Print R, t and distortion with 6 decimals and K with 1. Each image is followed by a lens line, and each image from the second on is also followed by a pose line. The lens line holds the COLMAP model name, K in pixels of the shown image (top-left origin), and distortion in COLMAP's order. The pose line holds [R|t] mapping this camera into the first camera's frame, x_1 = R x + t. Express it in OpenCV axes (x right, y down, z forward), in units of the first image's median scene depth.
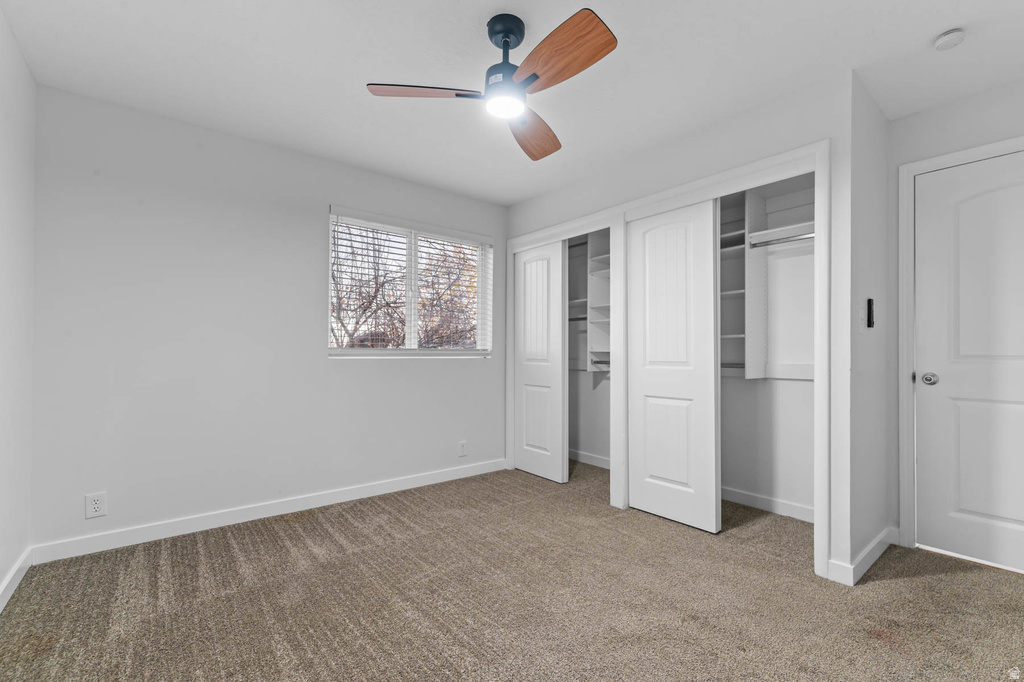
lens RADIAL K [[448.1, 0, 520.6], [0, 448.1, 348.8], [0, 0, 1]] dist [-0.003863, -0.000431]
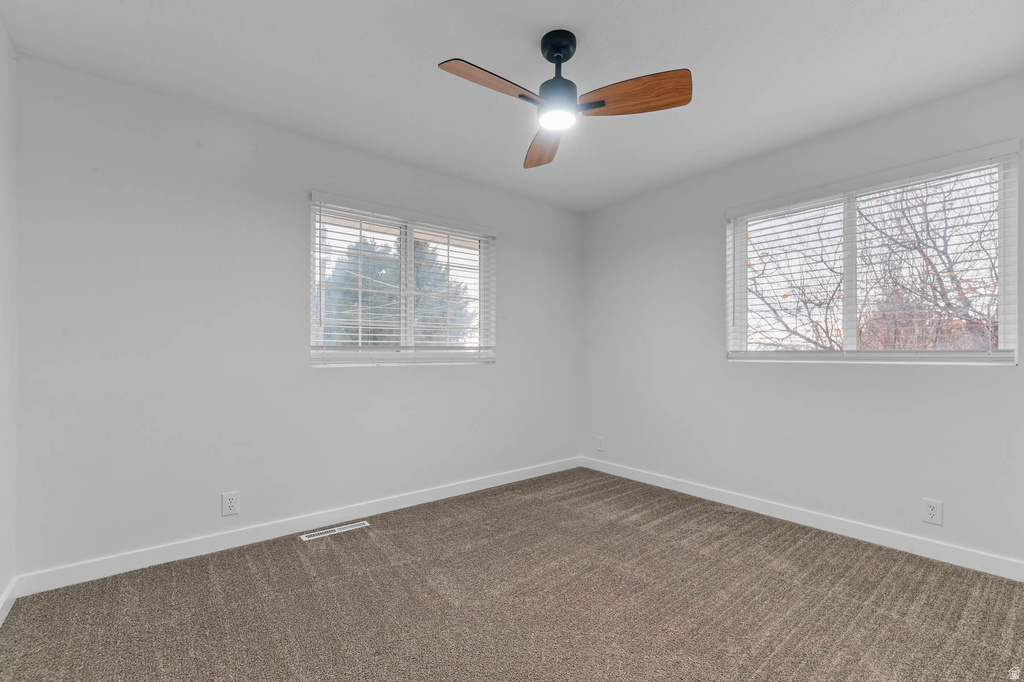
lens RADIAL K [[448.1, 0, 514.0], [0, 448.1, 343.8], [0, 0, 1]] dist [-0.003863, -0.000431]
pose [[0.012365, -0.019275, -0.999738, 0.679018], [0.001229, 0.999814, -0.019261, 0.006430], [0.999923, -0.000991, 0.012386, 0.595527]]
